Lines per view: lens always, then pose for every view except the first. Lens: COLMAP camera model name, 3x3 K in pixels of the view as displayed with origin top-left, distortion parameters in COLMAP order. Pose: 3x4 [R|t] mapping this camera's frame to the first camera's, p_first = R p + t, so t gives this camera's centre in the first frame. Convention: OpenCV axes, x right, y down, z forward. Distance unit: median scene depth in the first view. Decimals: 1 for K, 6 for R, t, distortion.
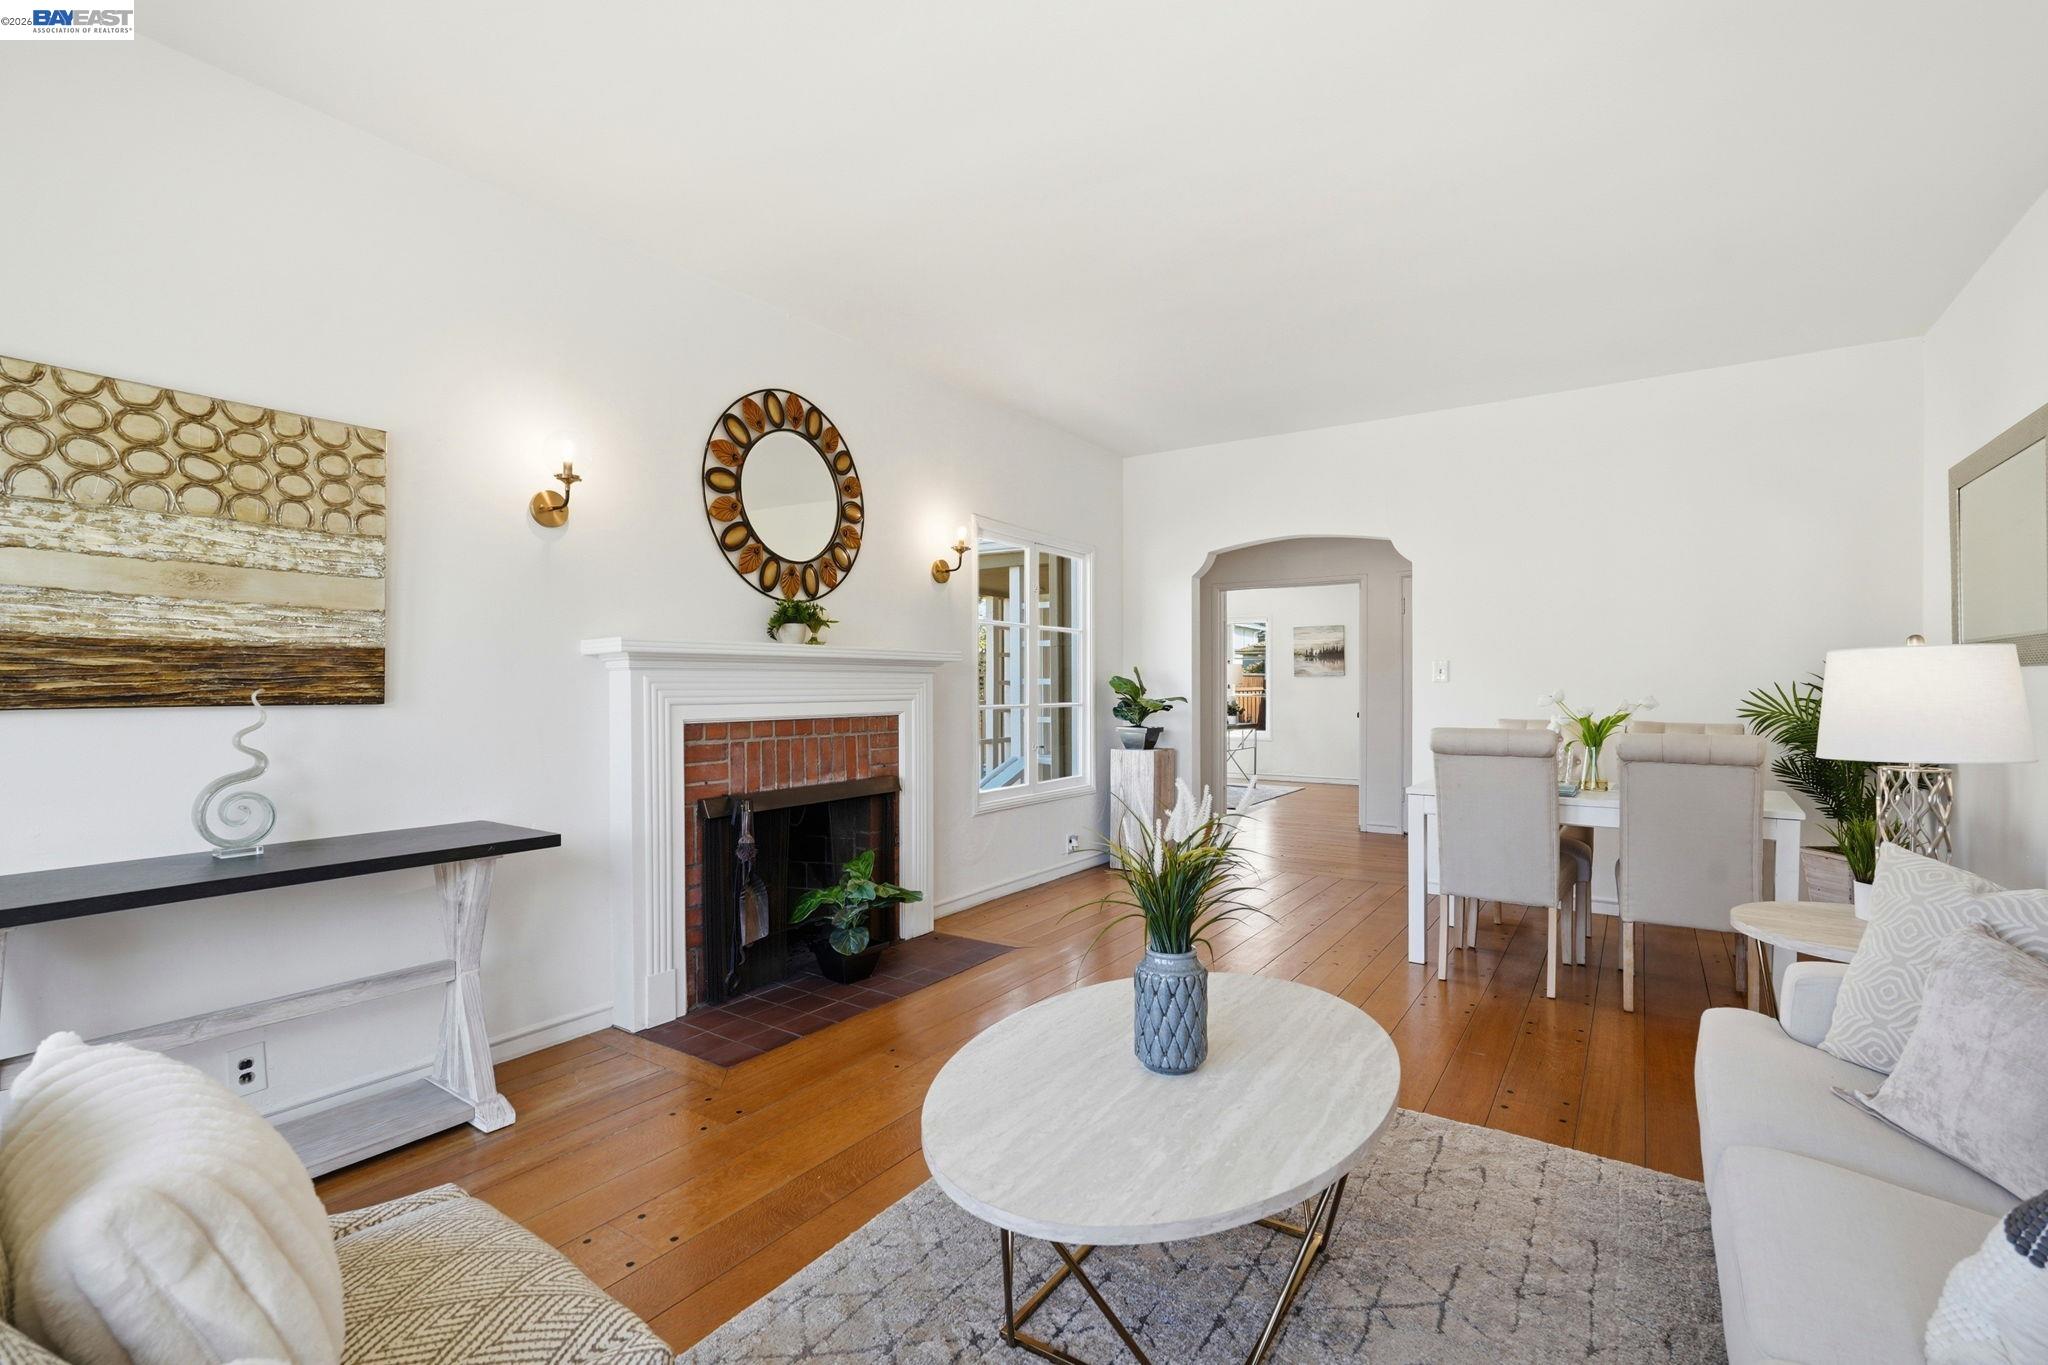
lens RADIAL K [[913.6, 0, 1013.7], [0, 913.6, 688.7], [0, 0, 1]] dist [-0.003280, 0.000503]
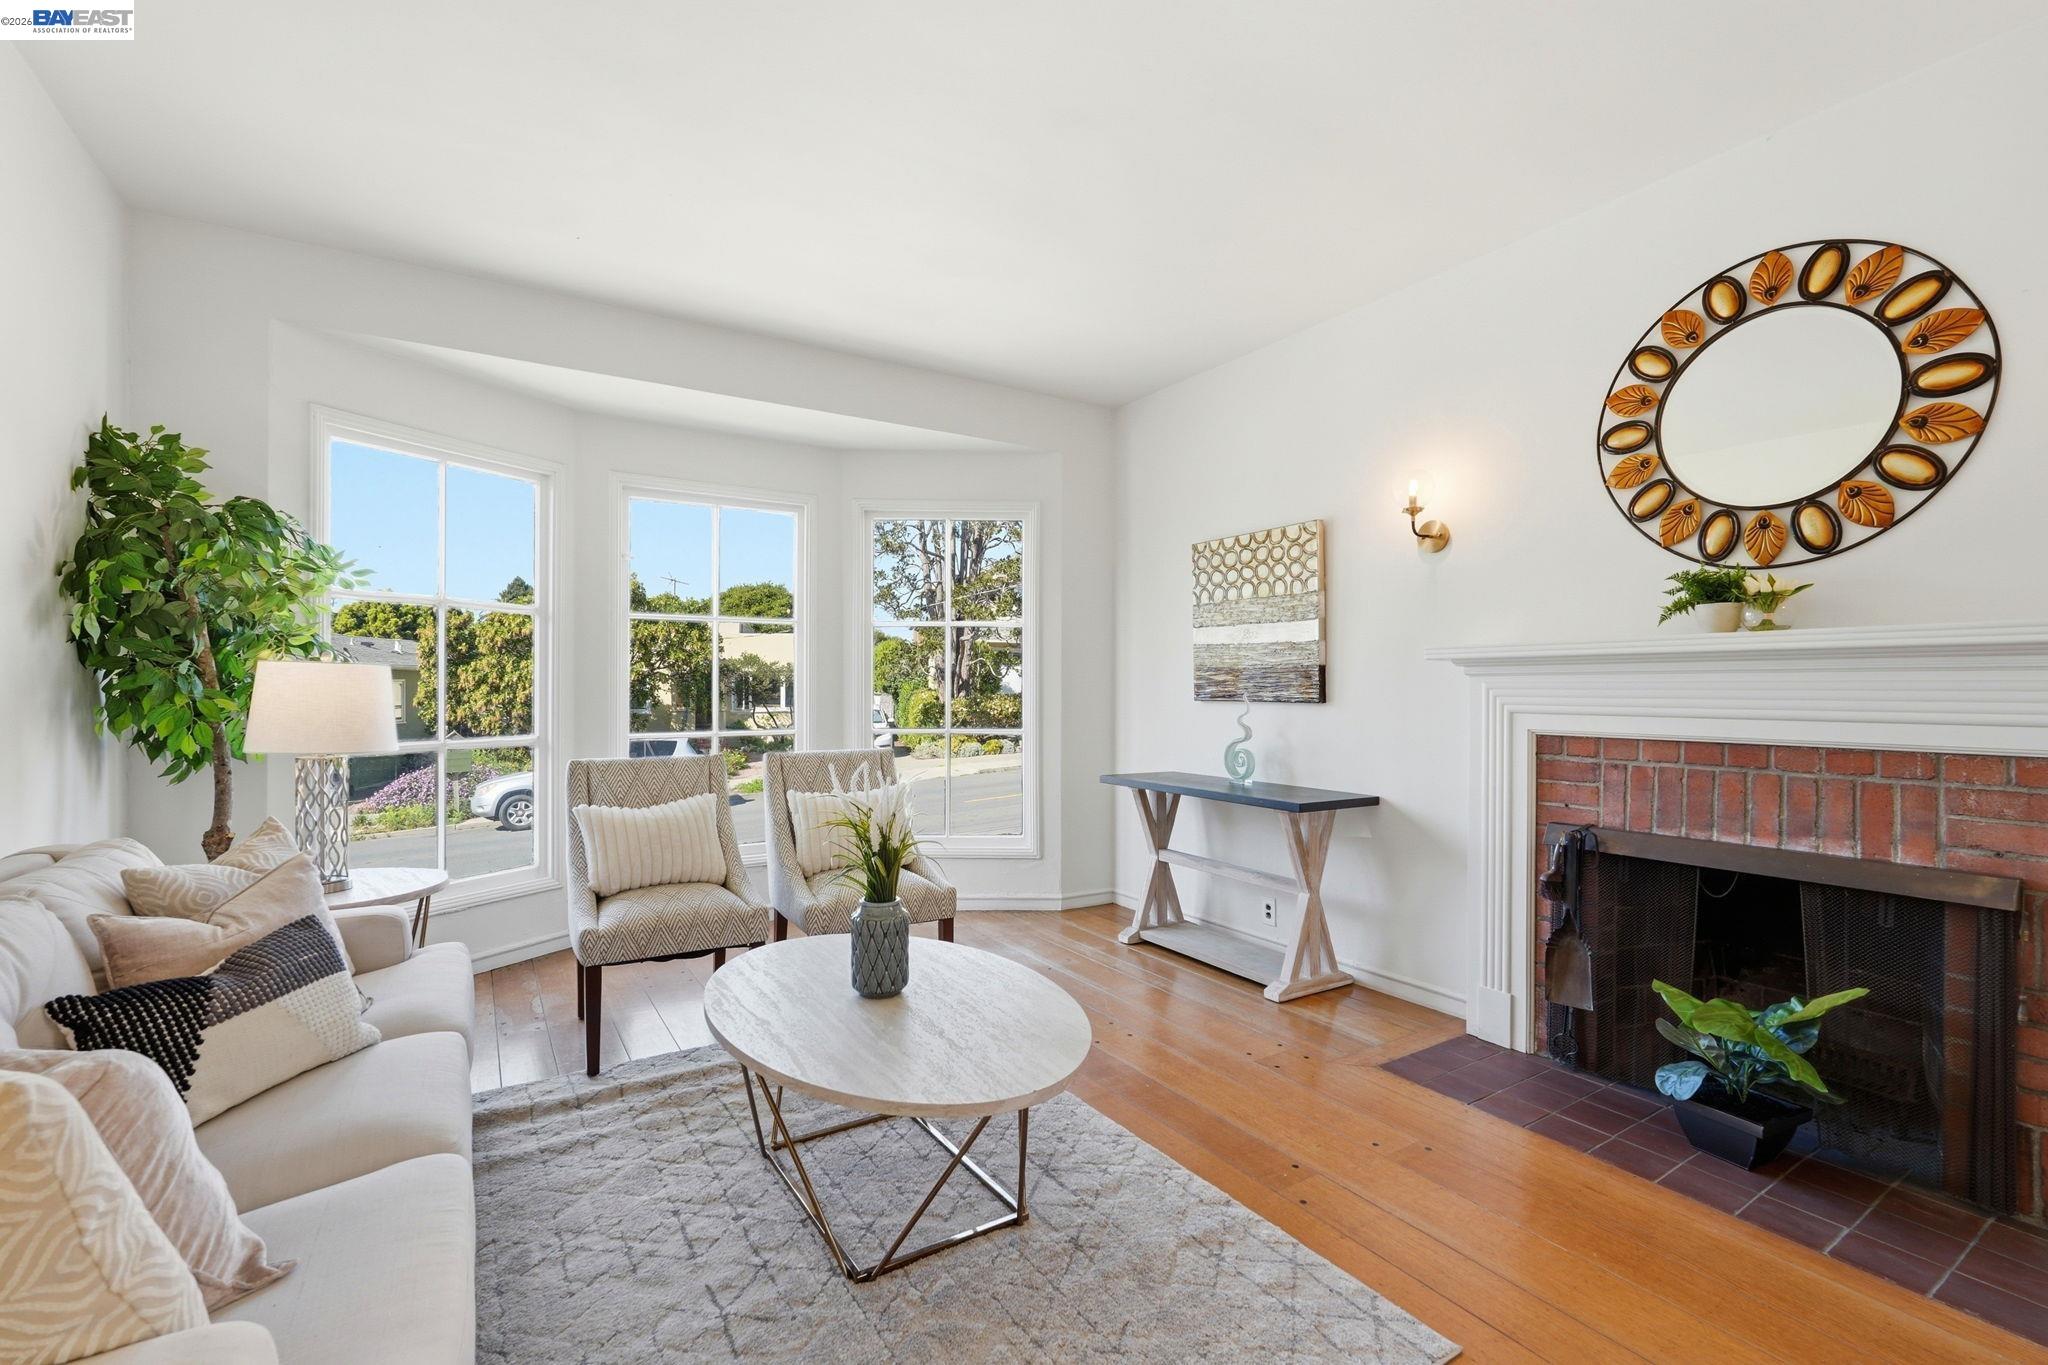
lens RADIAL K [[913.6, 0, 1031.6], [0, 913.6, 686.4], [0, 0, 1]] dist [-0.003280, 0.000503]
pose [[-0.388045, 0.001337, -0.921639, 0.613534], [-0.004040, 0.999987, 0.003151, -0.009476], [0.921632, 0.004946, -0.388034, 0.816629]]
